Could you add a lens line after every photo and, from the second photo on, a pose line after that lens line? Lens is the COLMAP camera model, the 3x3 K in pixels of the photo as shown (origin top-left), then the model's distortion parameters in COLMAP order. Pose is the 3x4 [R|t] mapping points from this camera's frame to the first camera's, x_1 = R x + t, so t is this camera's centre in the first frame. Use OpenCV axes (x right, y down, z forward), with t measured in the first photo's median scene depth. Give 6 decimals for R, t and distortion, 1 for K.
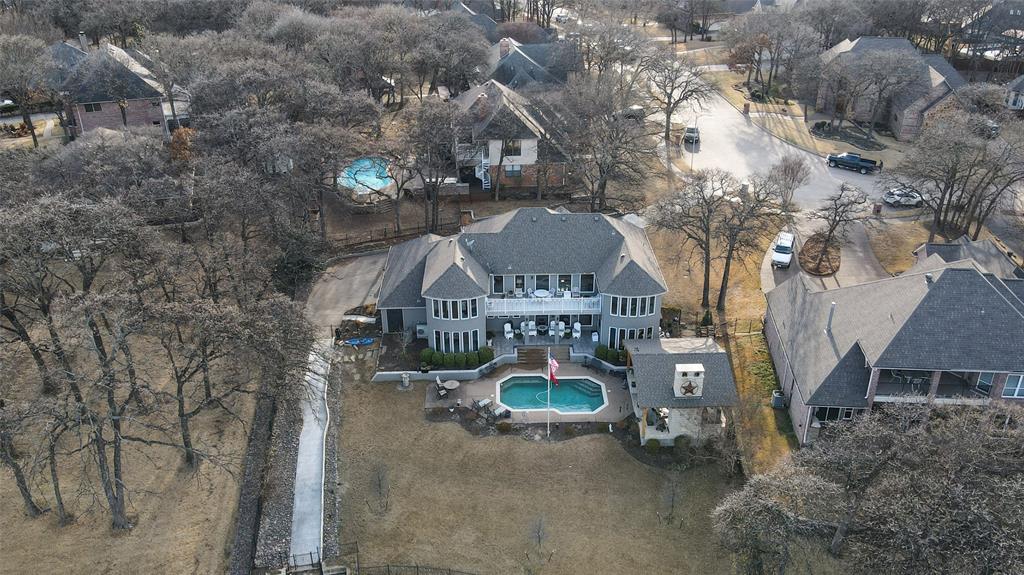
lens RADIAL K [[765.2, 0, 512.9], [0, 765.2, 268.6], [0, 0, 1]] dist [-0.009348, 0.061332]
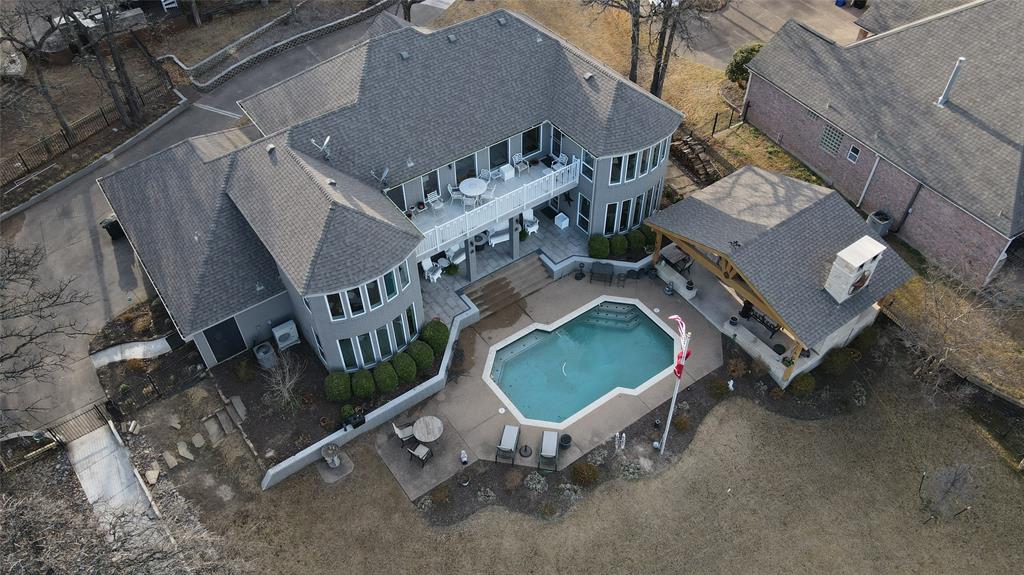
lens RADIAL K [[765.2, 0, 512.9], [0, 765.2, 268.6], [0, 0, 1]] dist [-0.009348, 0.061332]
pose [[0.846878, -0.392719, 0.358565, -0.163957], [0.262861, 0.895272, 0.359712, -0.109439], [-0.462279, -0.210379, 0.861417, 0.516560]]
